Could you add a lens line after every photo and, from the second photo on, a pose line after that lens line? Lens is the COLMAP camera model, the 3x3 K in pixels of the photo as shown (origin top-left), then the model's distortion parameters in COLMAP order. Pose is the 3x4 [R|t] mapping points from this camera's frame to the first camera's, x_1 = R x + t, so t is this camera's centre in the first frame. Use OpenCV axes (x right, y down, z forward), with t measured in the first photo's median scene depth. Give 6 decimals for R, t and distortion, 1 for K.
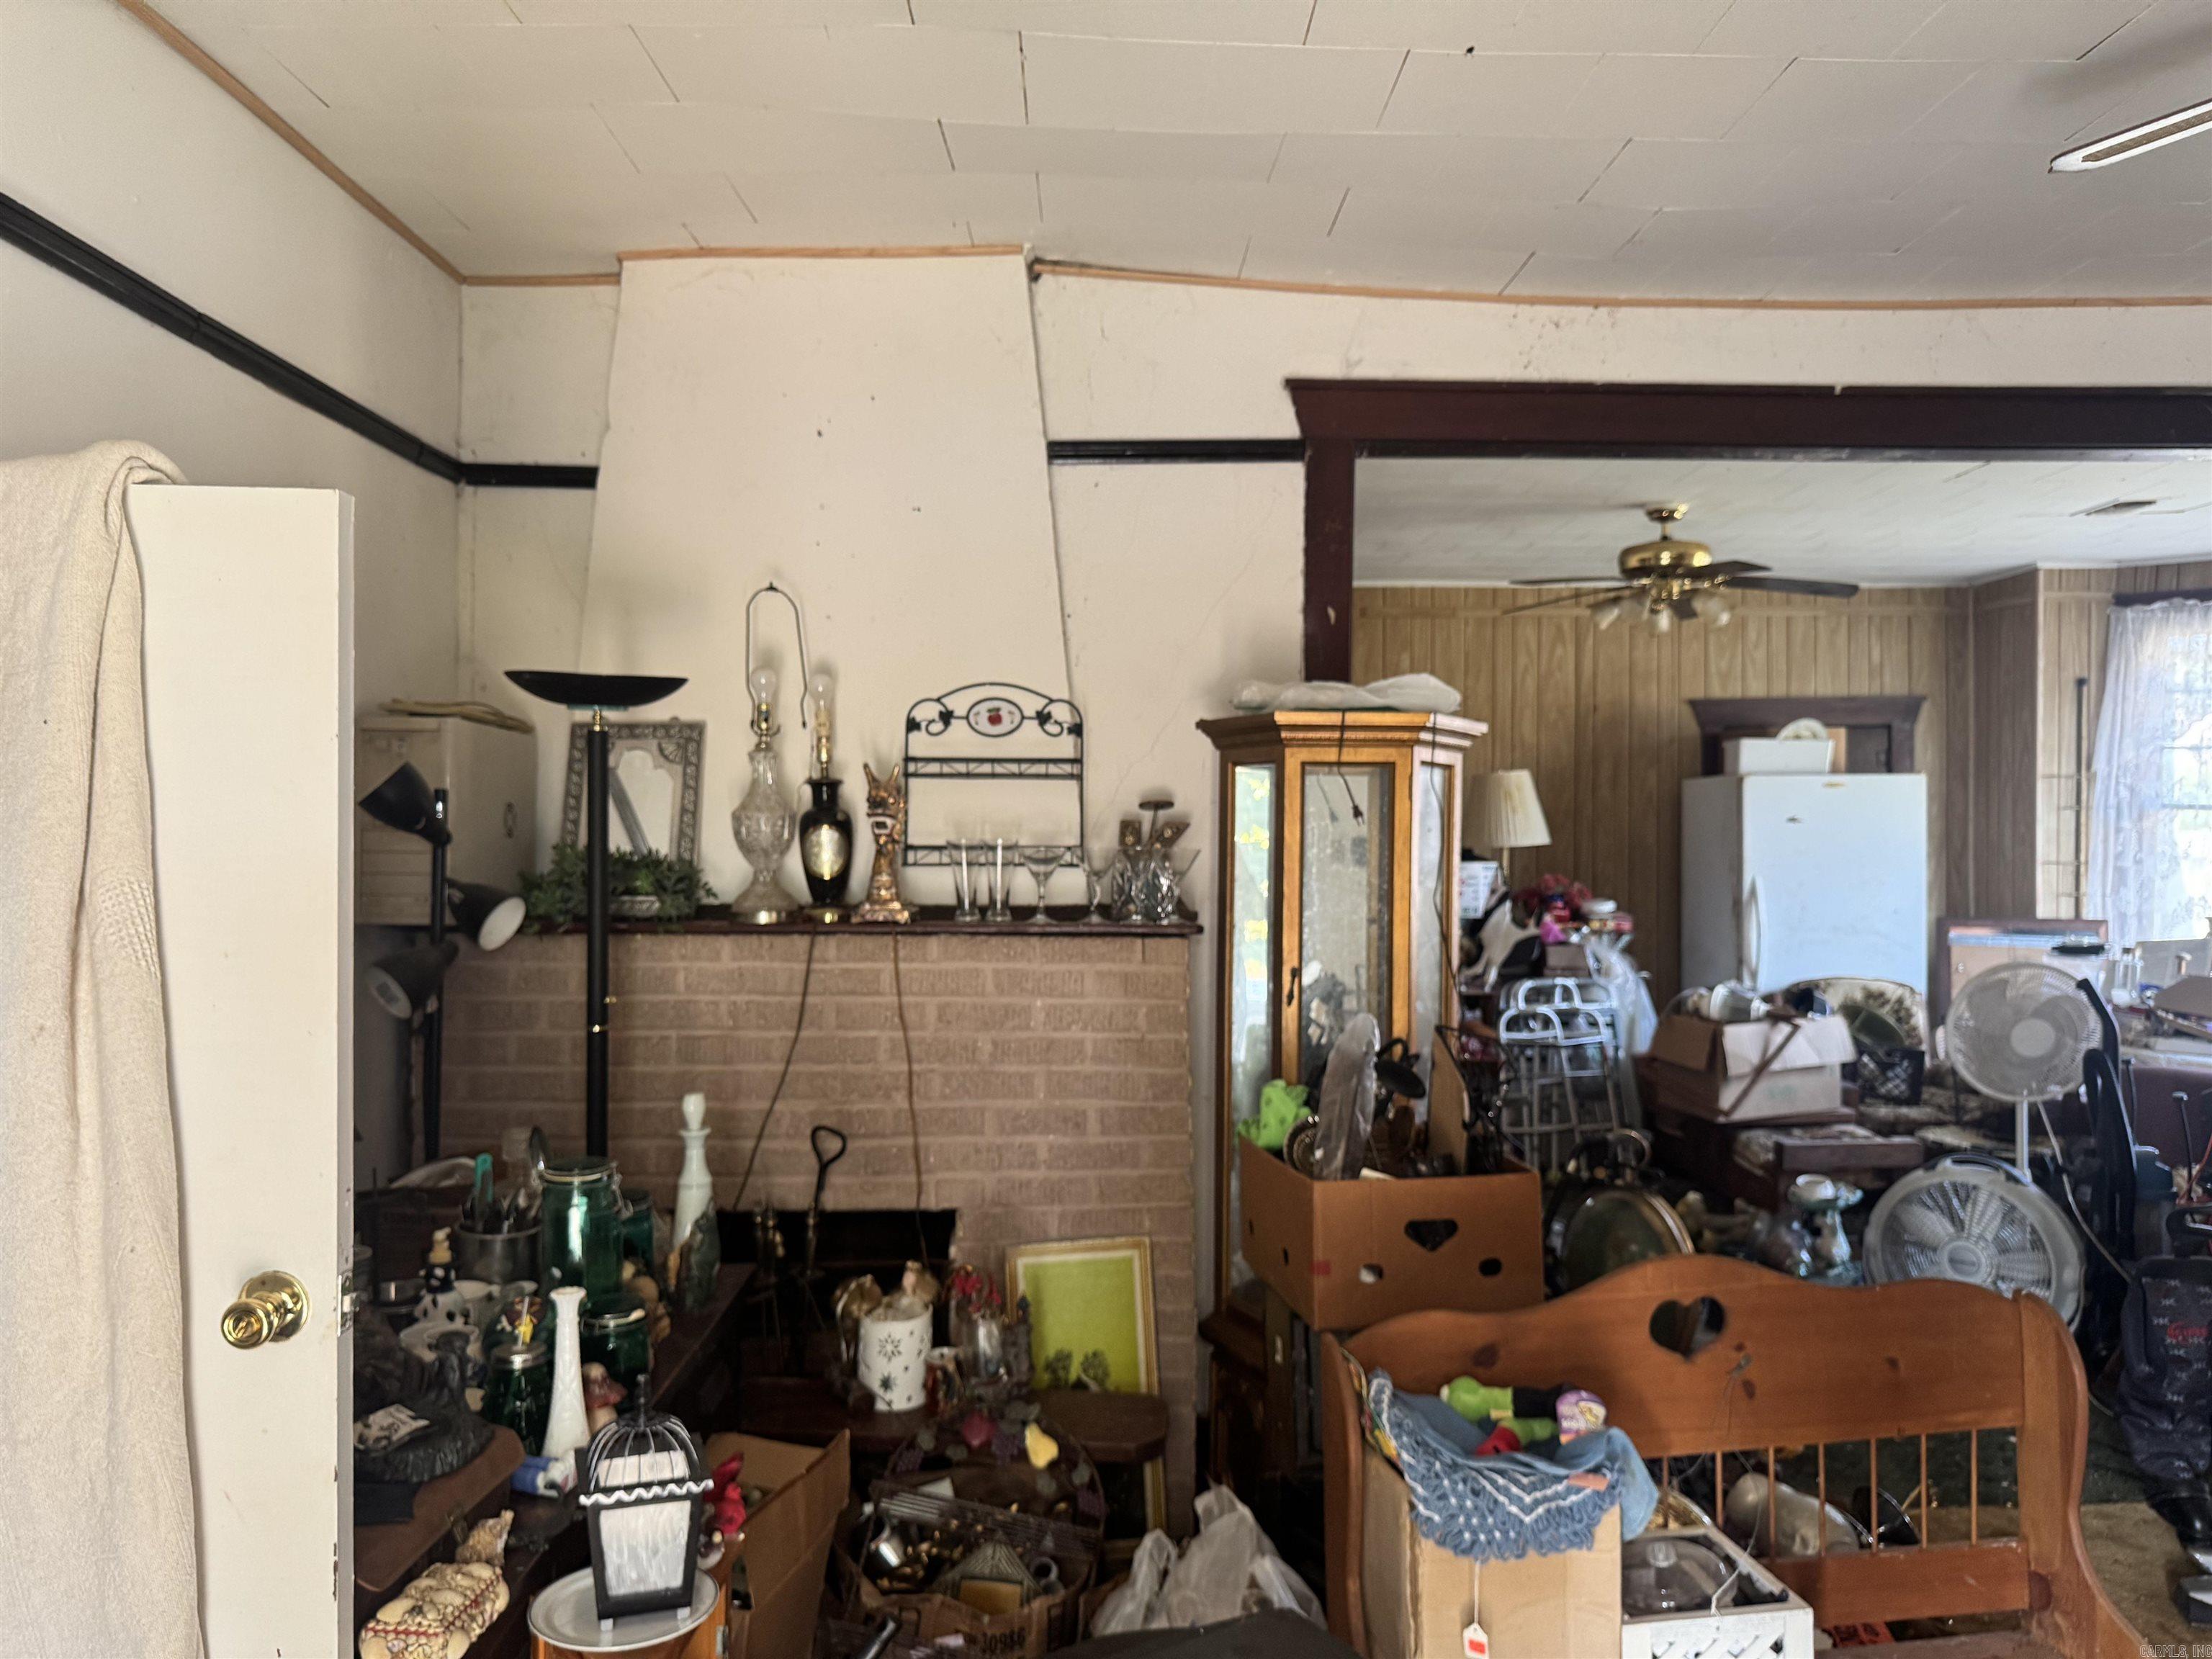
lens RADIAL K [[1584.1, 0, 1107.5], [0, 1584.1, 845.7], [0, 0, 1]] dist [0.053526, -0.069714]
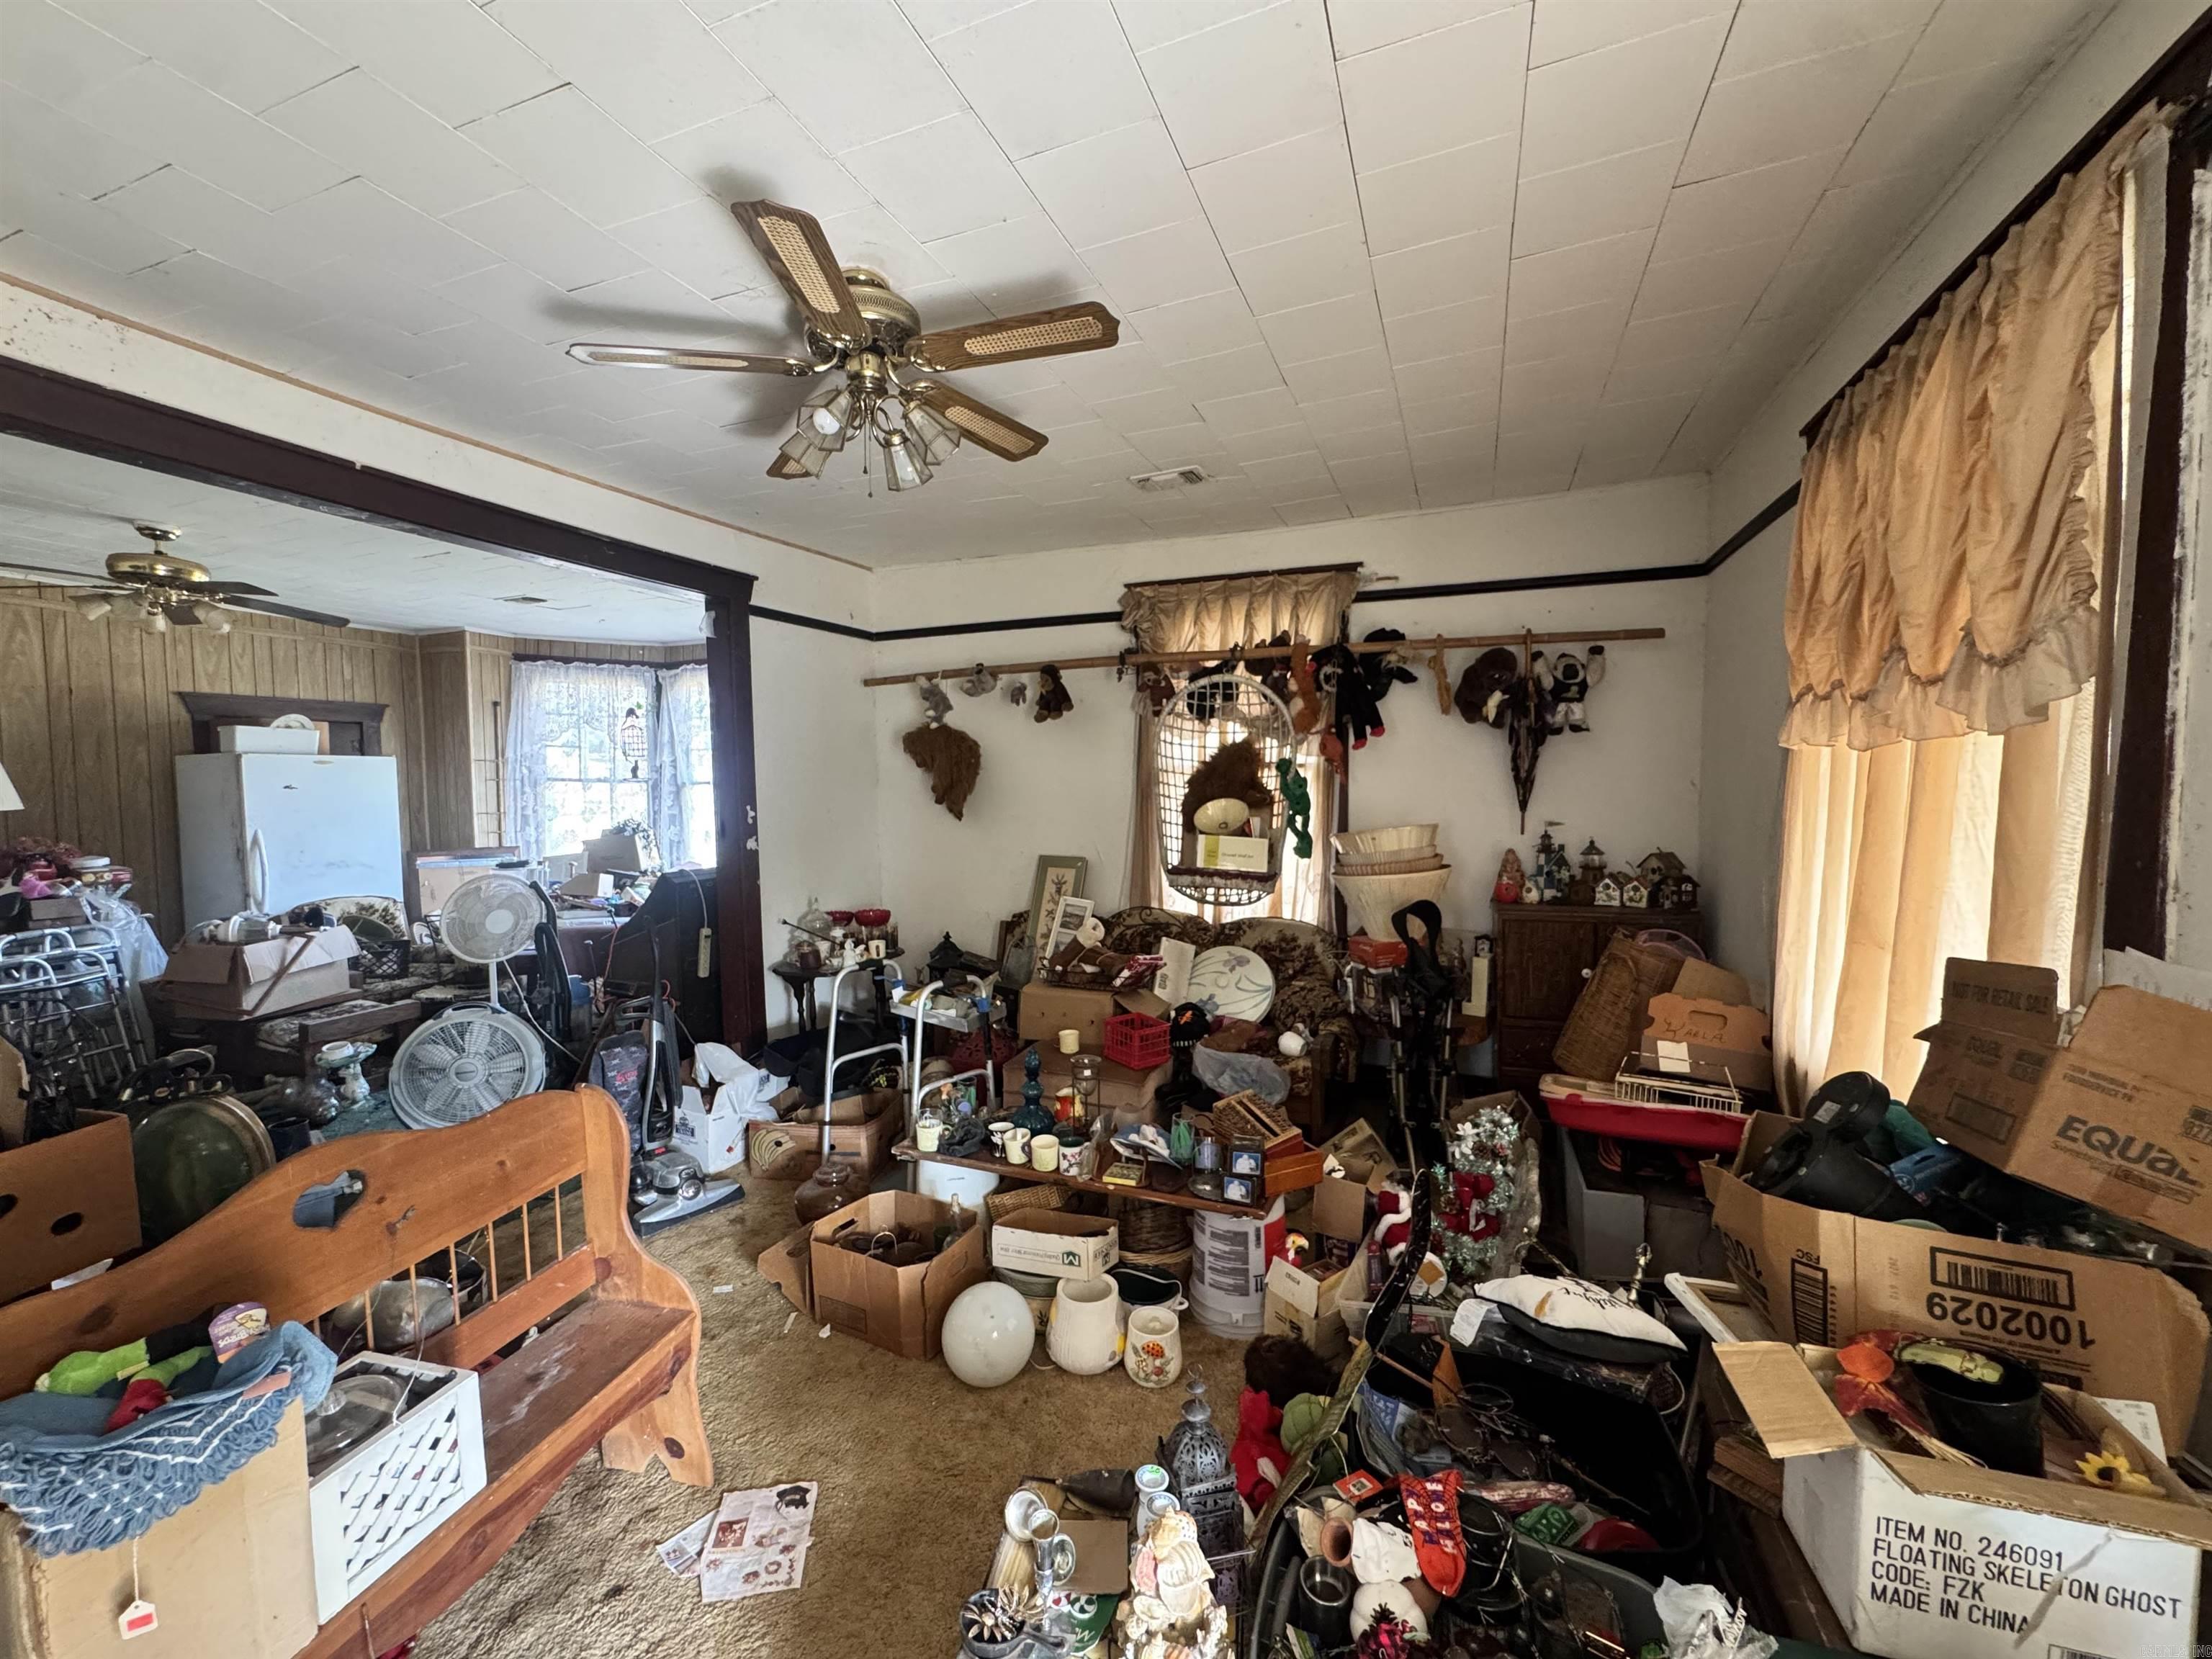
lens RADIAL K [[888.5, 0, 1108.8], [0, 888.5, 830.9], [0, 0, 1]] dist [-0.001874, -0.000101]
pose [[0.380253, -0.046620, 0.923707, -0.006559], [0.018822, 0.998912, 0.042667, 0.002352], [-0.924691, 0.001162, 0.380717, 0.080713]]
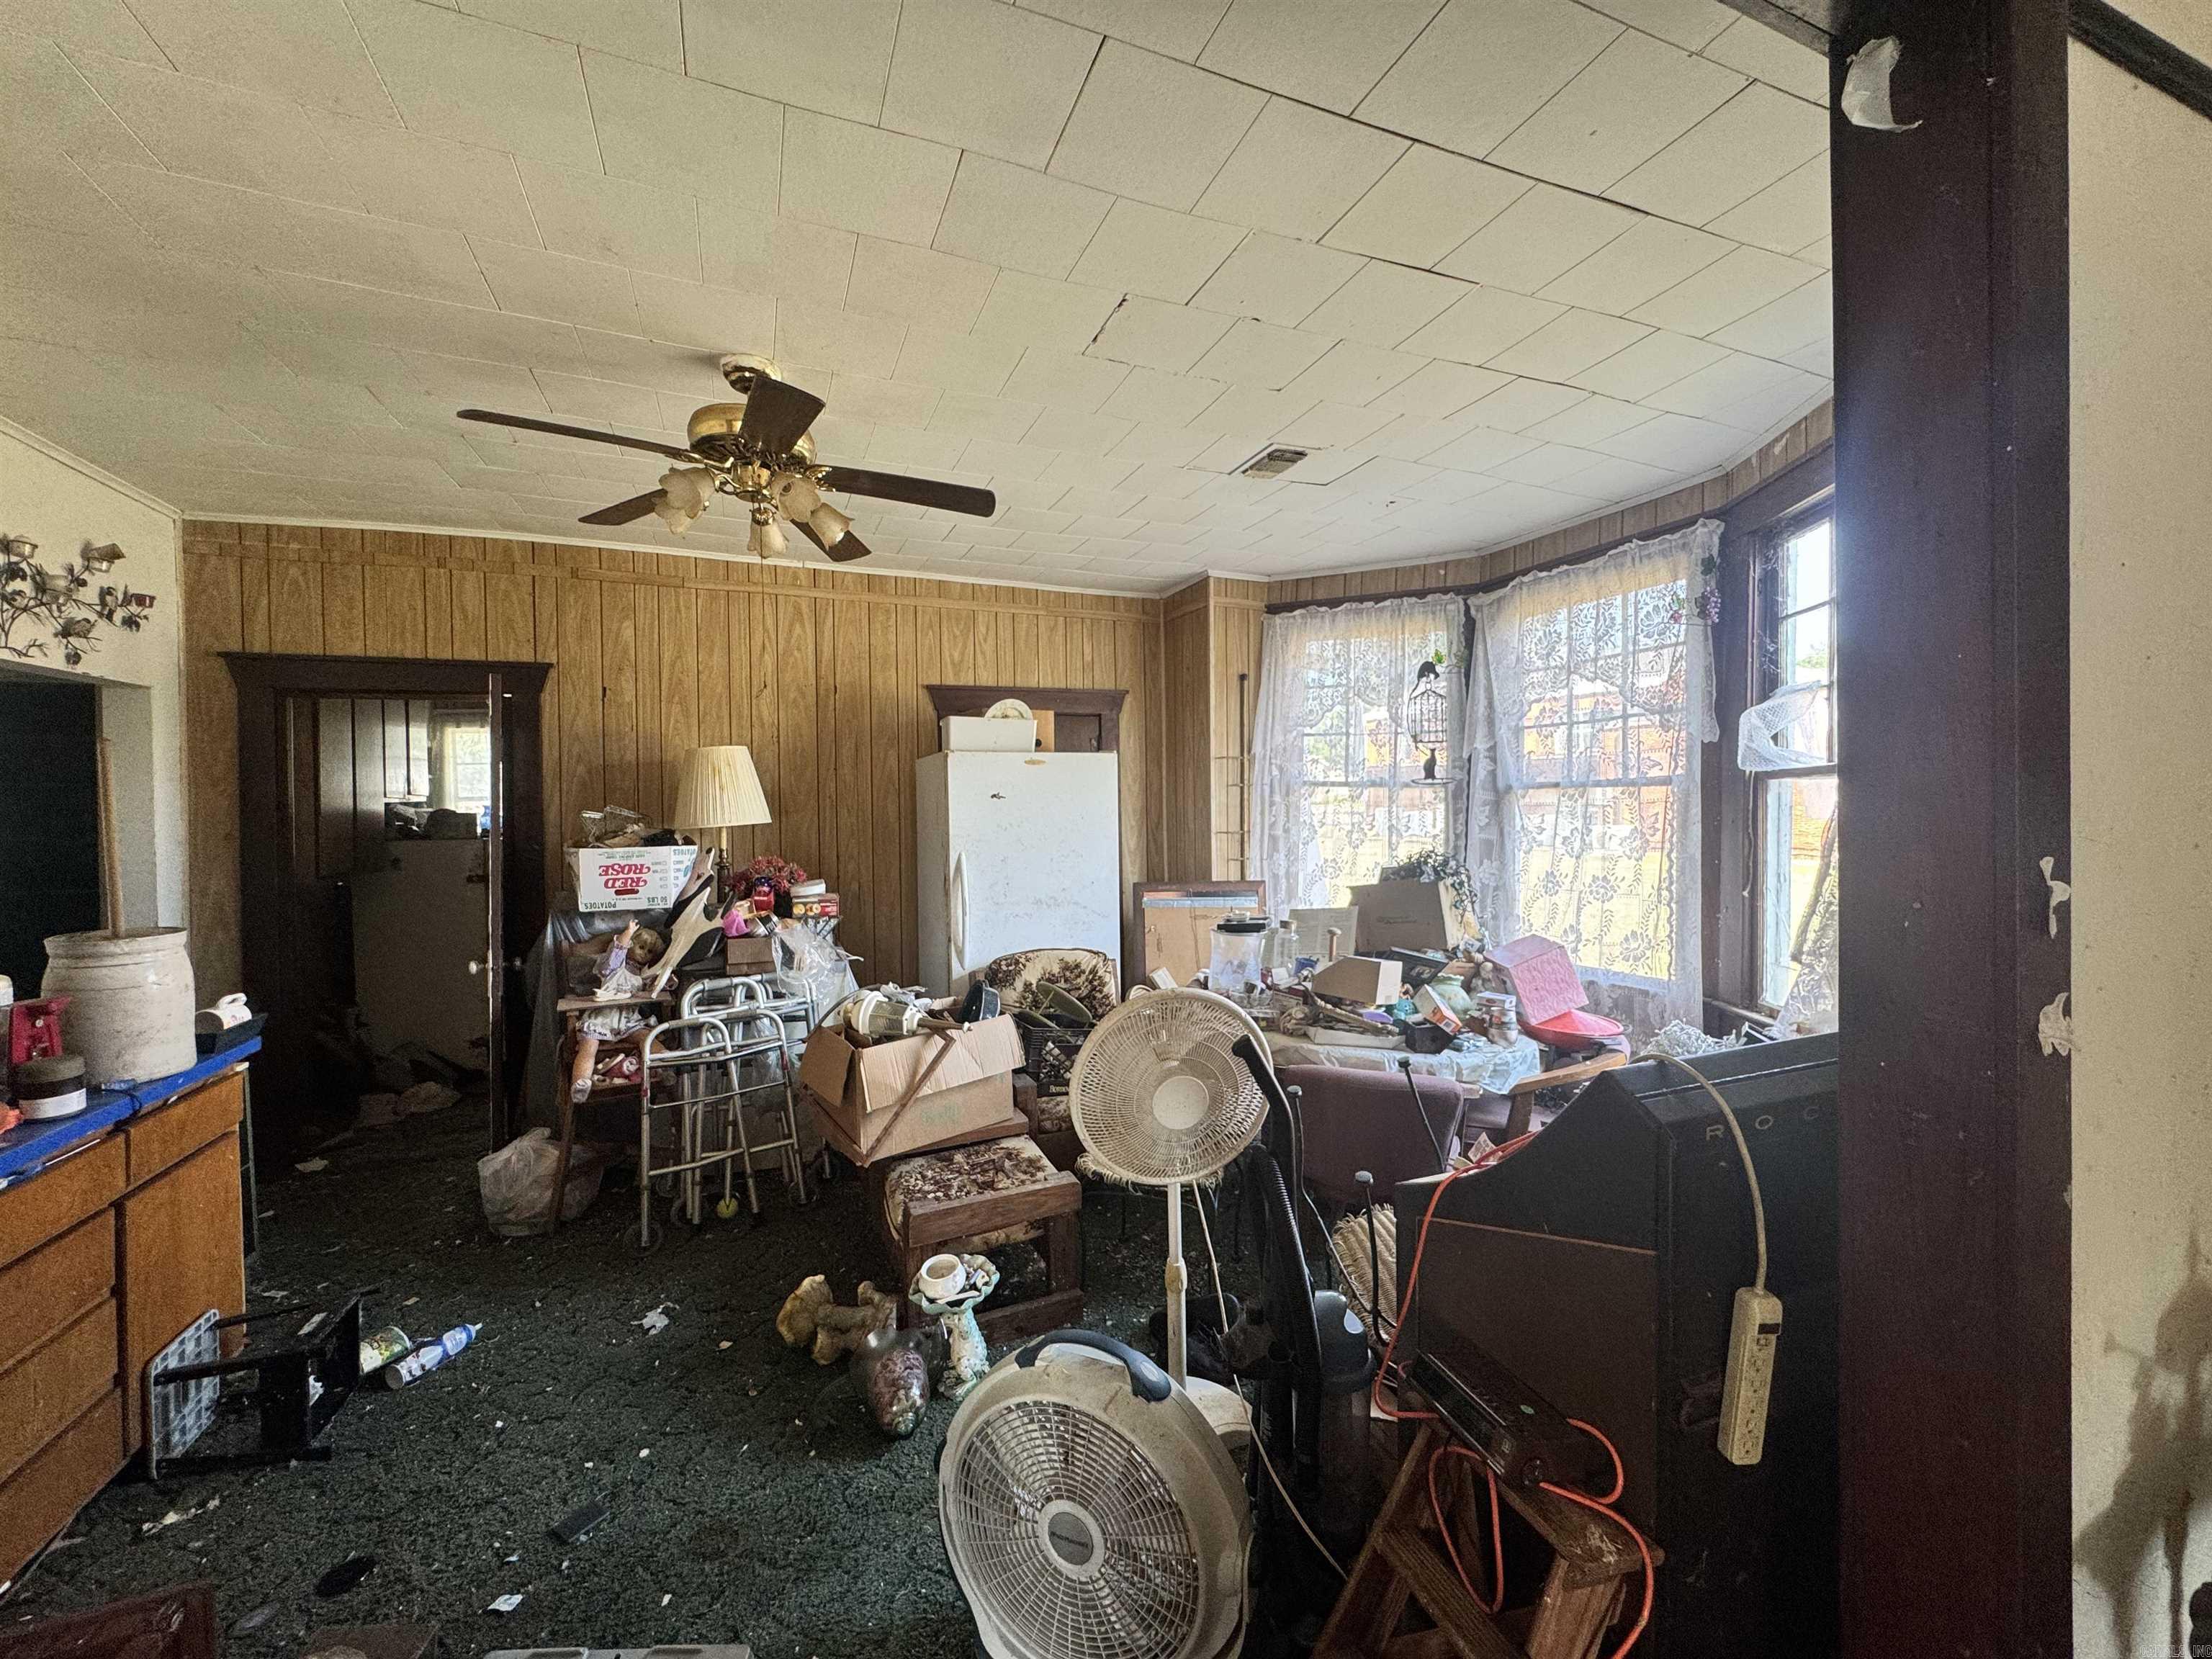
lens RADIAL K [[888.5, 0, 1103.3], [0, 888.5, 830.7], [0, 0, 1]] dist [-0.001874, -0.000101]
pose [[0.926682, -0.018255, 0.375402, 0.344285], [0.014130, 0.999806, 0.013737, -0.001179], [-0.375580, -0.007425, 0.926760, 0.559093]]
